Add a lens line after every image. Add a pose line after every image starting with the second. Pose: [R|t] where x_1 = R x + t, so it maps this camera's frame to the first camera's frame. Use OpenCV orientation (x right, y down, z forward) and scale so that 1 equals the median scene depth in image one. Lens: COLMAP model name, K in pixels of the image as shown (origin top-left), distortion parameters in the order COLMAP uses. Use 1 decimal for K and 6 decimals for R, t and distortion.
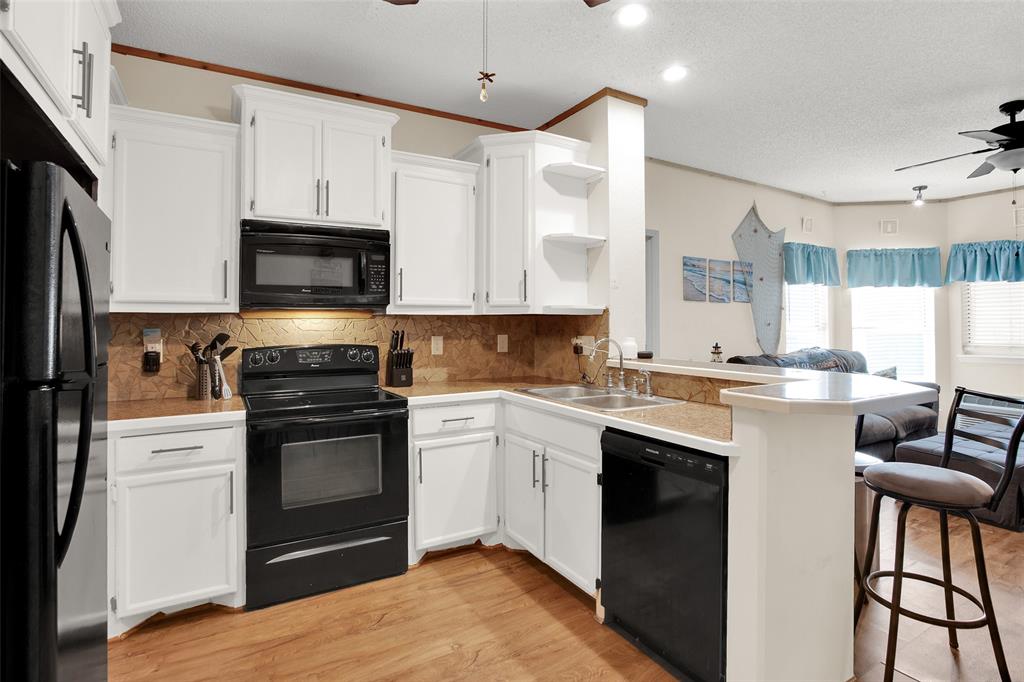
lens RADIAL K [[514.9, 0, 513.8], [0, 514.9, 313.6], [0, 0, 1]] dist [-0.031274, 0.009422]
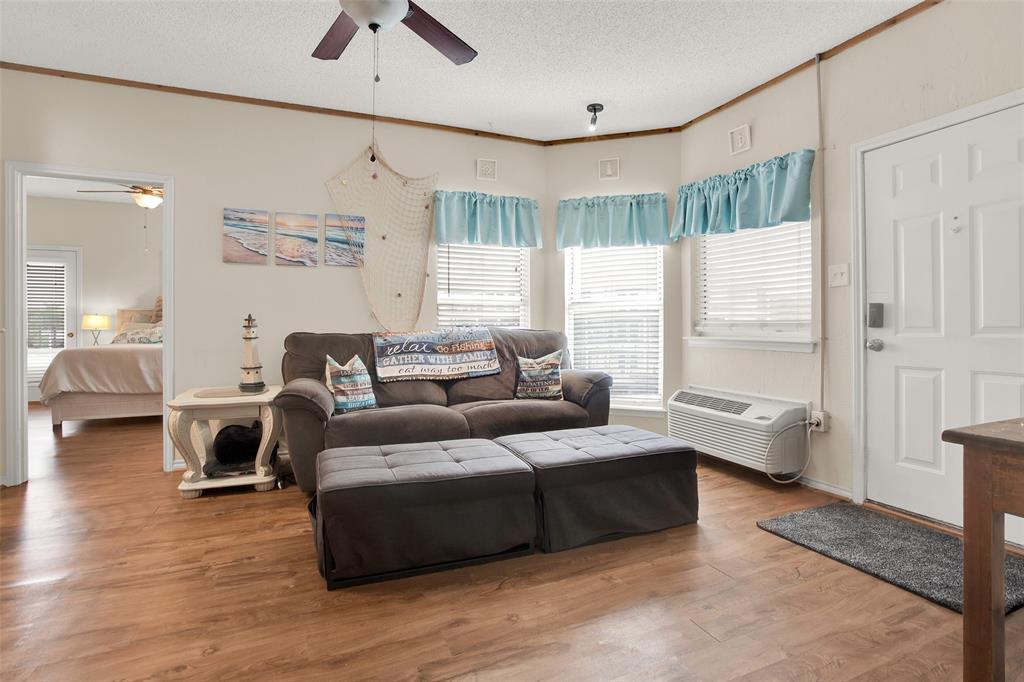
lens RADIAL K [[514.9, 0, 515.9], [0, 514.9, 323.0], [0, 0, 1]] dist [-0.031274, 0.009422]
pose [[0.991339, -0.001319, -0.131323, 0.767064], [0.005352, 0.999525, 0.030363, 0.040279], [0.131220, -0.030803, 0.990875, 0.231087]]
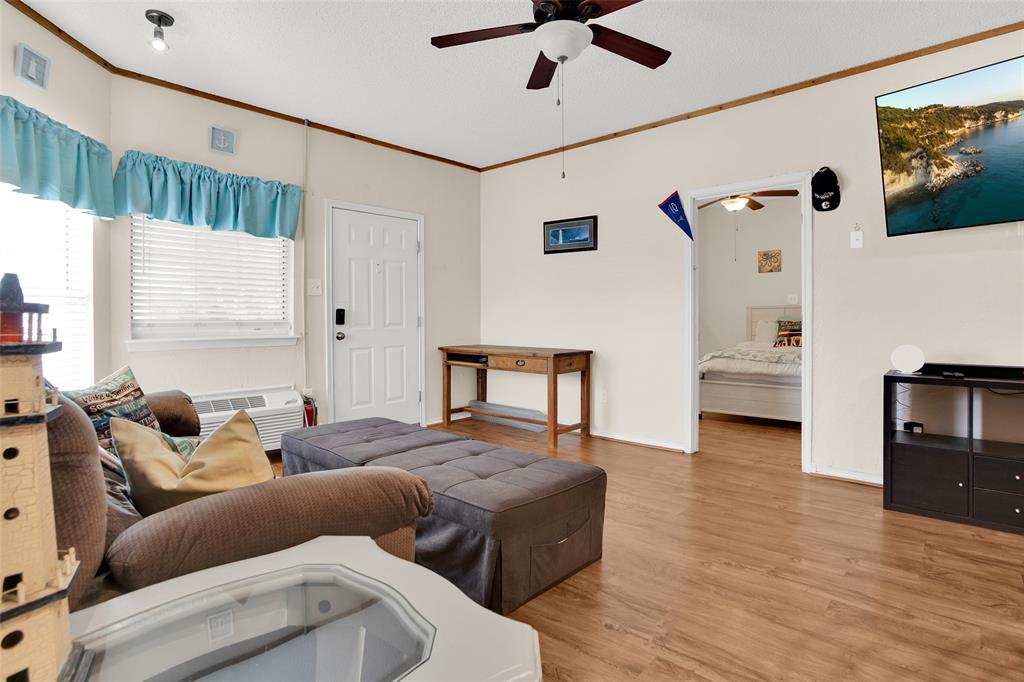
lens RADIAL K [[514.9, 0, 513.8], [0, 514.9, 329.9], [0, 0, 1]] dist [-0.031274, 0.009422]
pose [[-0.289141, -0.021303, 0.957049, 0.194585], [-0.025419, 0.999571, 0.014570, 0.052294], [-0.956949, -0.020114, -0.289558, 0.777370]]
